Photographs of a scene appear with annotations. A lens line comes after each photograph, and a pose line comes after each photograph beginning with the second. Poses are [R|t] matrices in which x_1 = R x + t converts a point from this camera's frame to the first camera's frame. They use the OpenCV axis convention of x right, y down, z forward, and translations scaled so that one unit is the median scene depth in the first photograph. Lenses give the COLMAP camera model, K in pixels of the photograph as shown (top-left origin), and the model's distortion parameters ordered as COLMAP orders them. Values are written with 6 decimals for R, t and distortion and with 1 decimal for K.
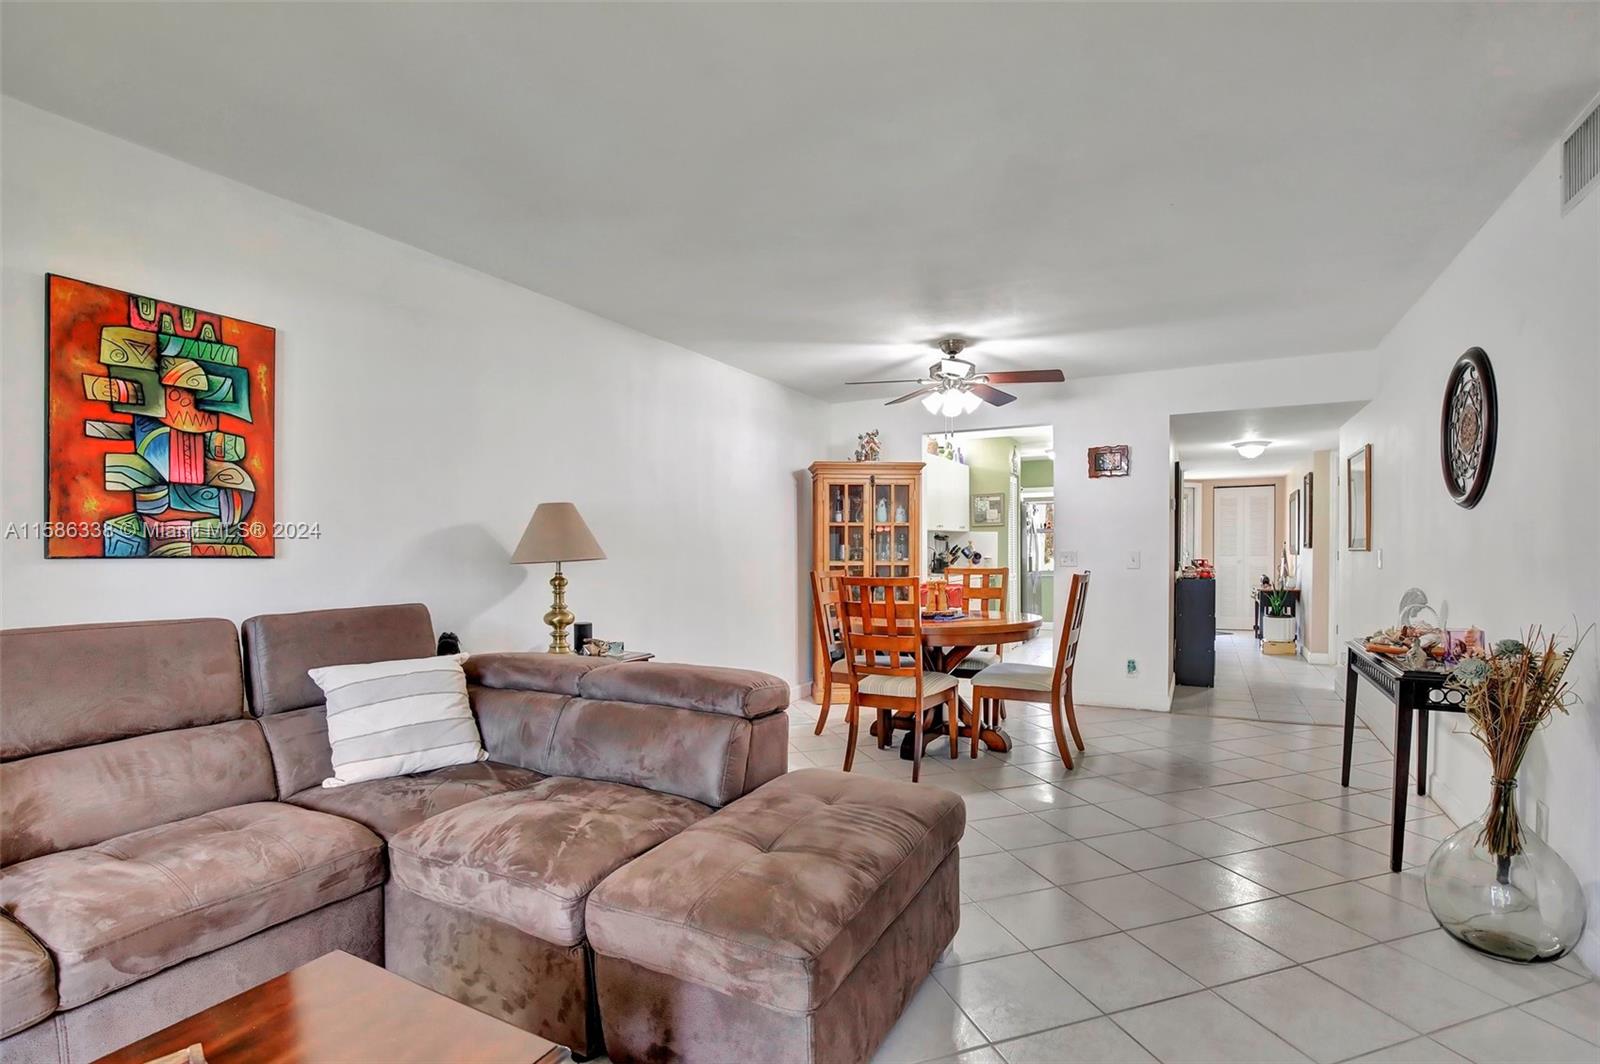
lens RADIAL K [[745.1, 0, 800.4], [0, 745.1, 552.6], [0, 0, 1]] dist [-0.022315, -0.000275]
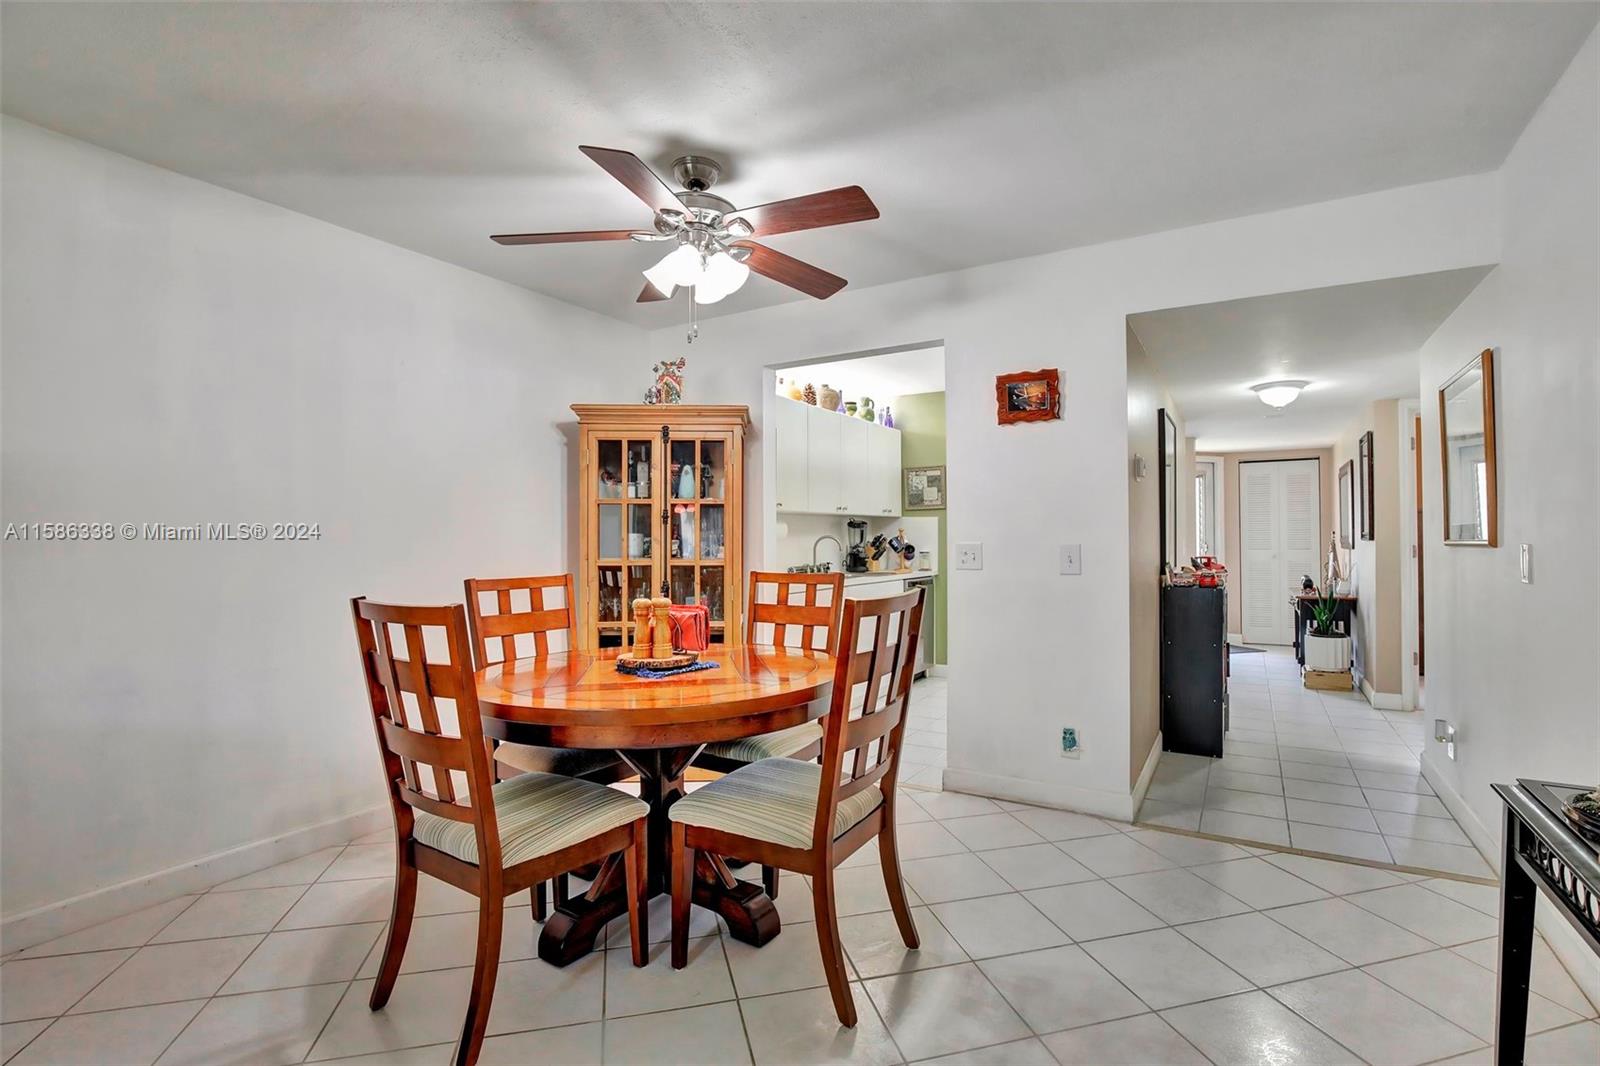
lens RADIAL K [[735.5, 0, 806.4], [0, 735.5, 519.1], [0, 0, 1]] dist [-0.018087, 0.000006]
pose [[0.998855, 0.001822, -0.047807, 0.188134], [-0.003321, 0.999504, -0.031304, -0.002529], [0.047726, 0.031427, 0.998366, 0.282638]]
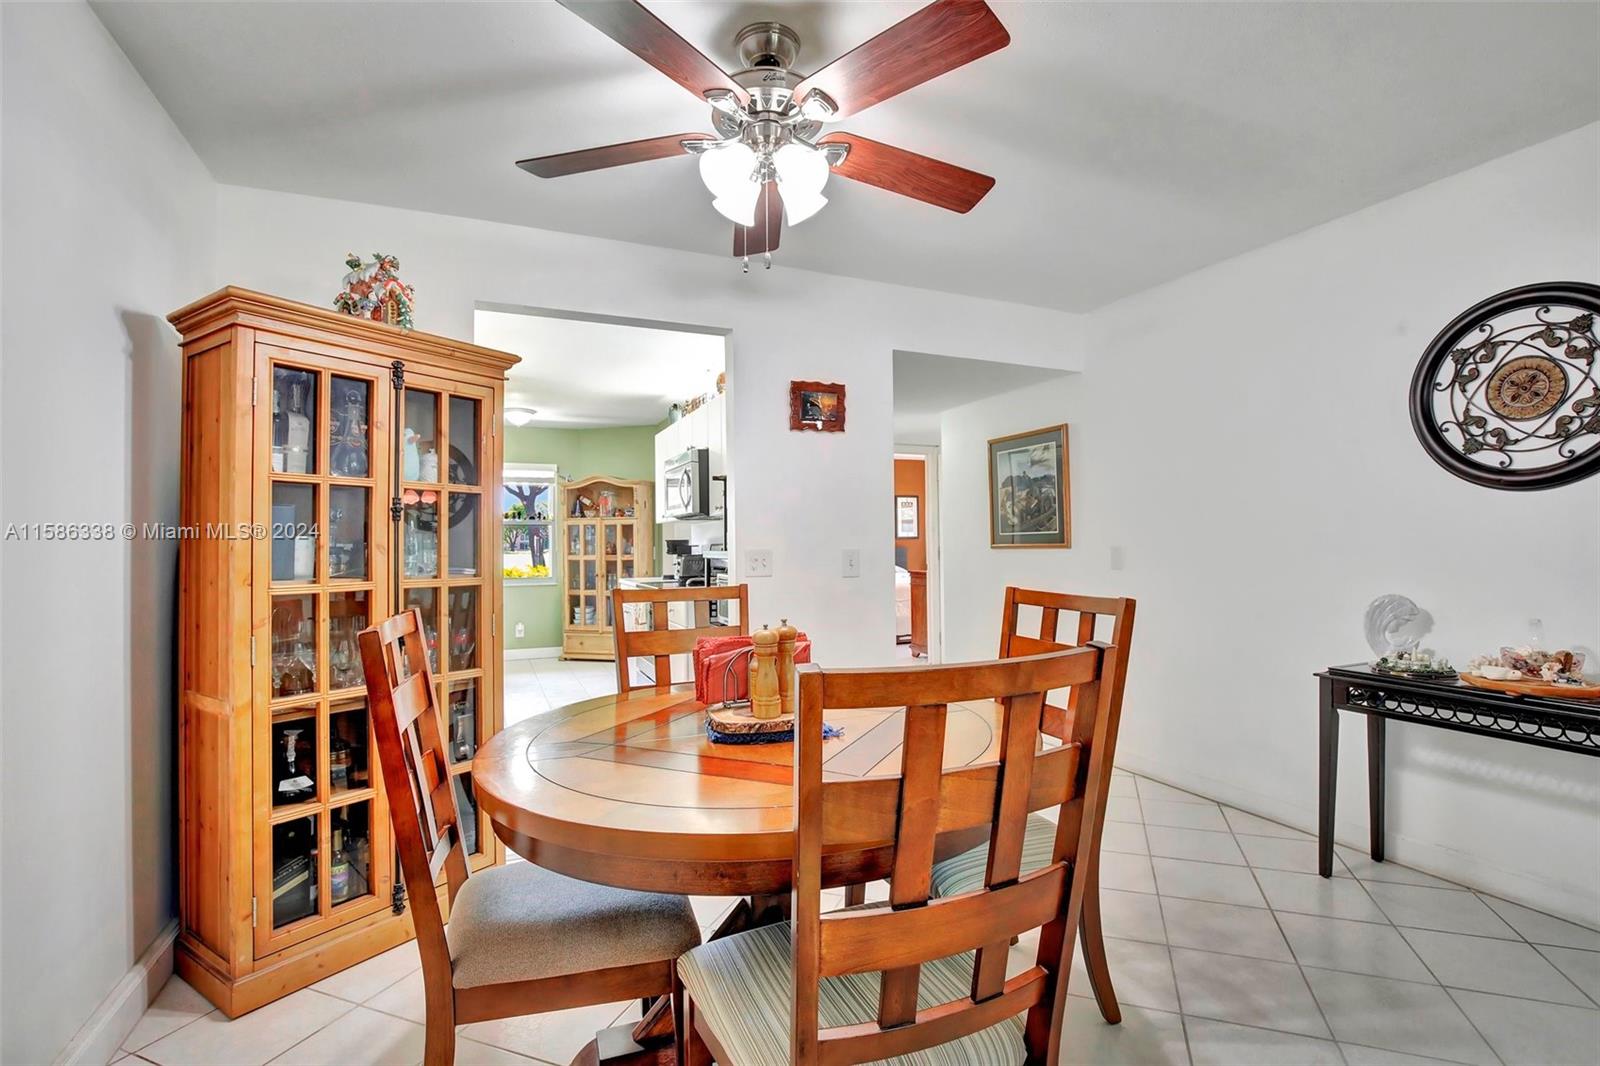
lens RADIAL K [[735.5, 0, 806.4], [0, 735.5, 519.1], [0, 0, 1]] dist [-0.018087, 0.000006]
pose [[0.613895, 0.027640, 0.788904, -0.056038], [0.009849, 0.999041, -0.042666, -0.000644], [-0.789326, 0.033963, 0.613034, 0.448160]]
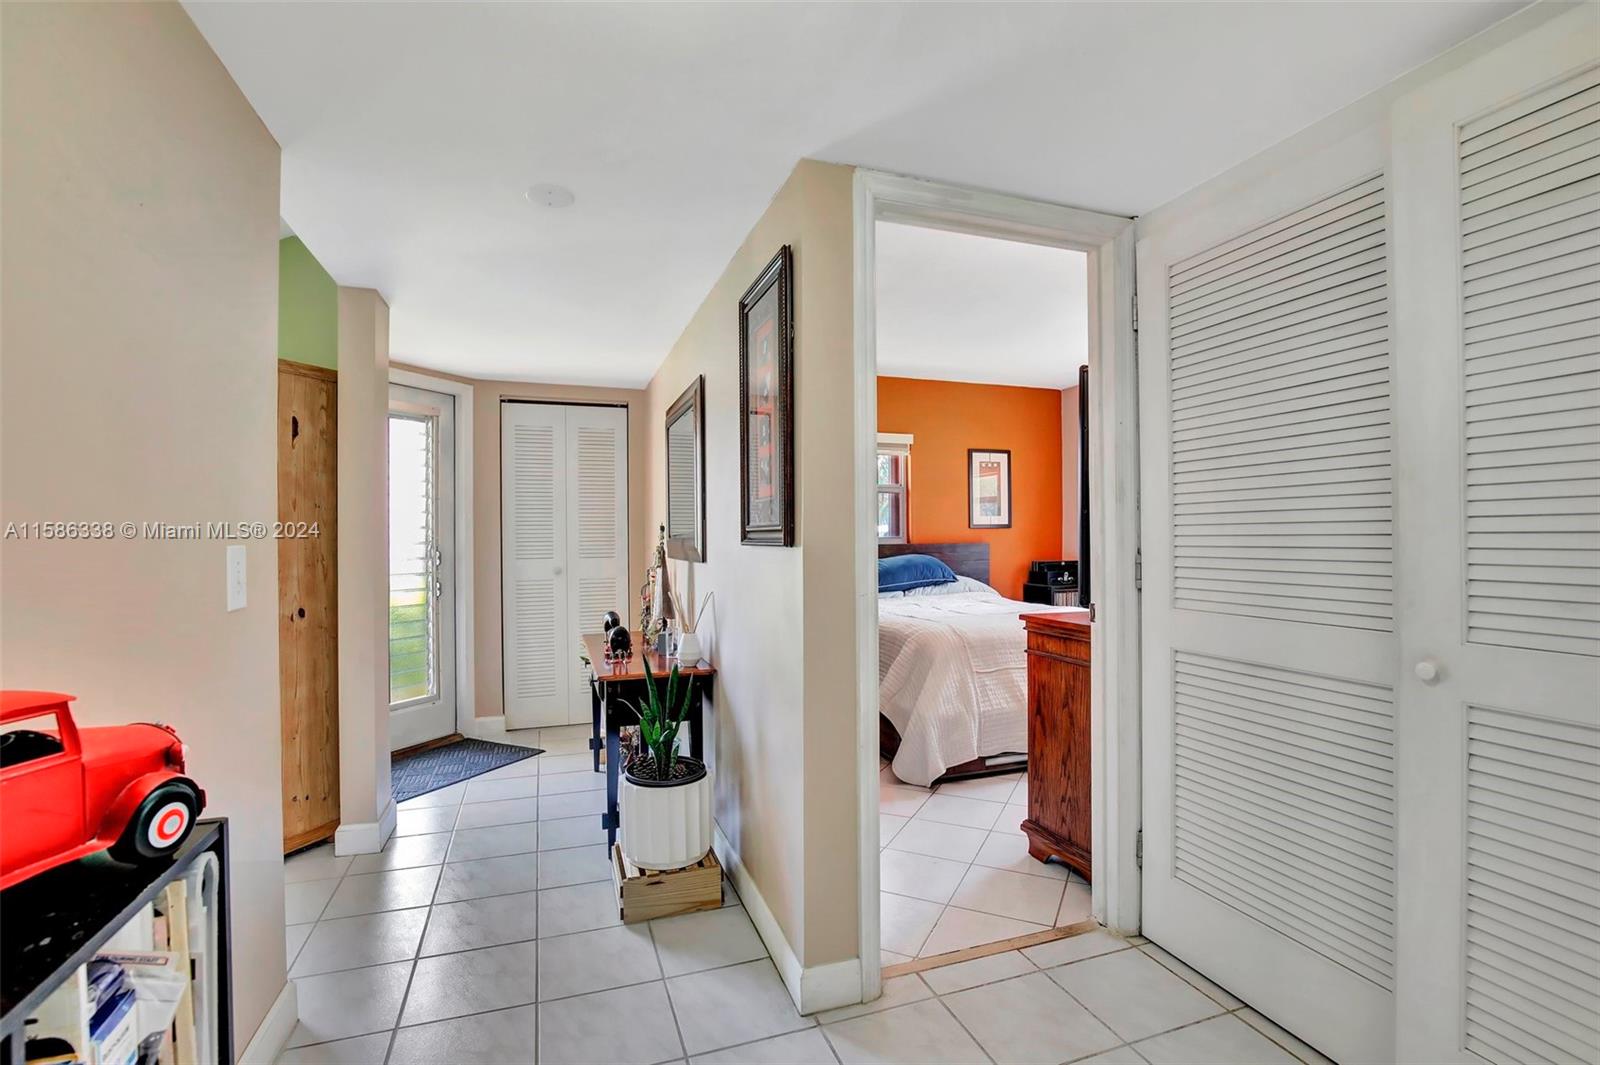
lens RADIAL K [[745.1, 0, 800.4], [0, 745.1, 553.1], [0, 0, 1]] dist [-0.022315, -0.000275]
pose [[0.674456, -0.011842, 0.738220, 0.489345], [0.005270, 0.999923, 0.011226, -0.005499], [-0.738296, -0.003682, 0.674467, 0.797630]]
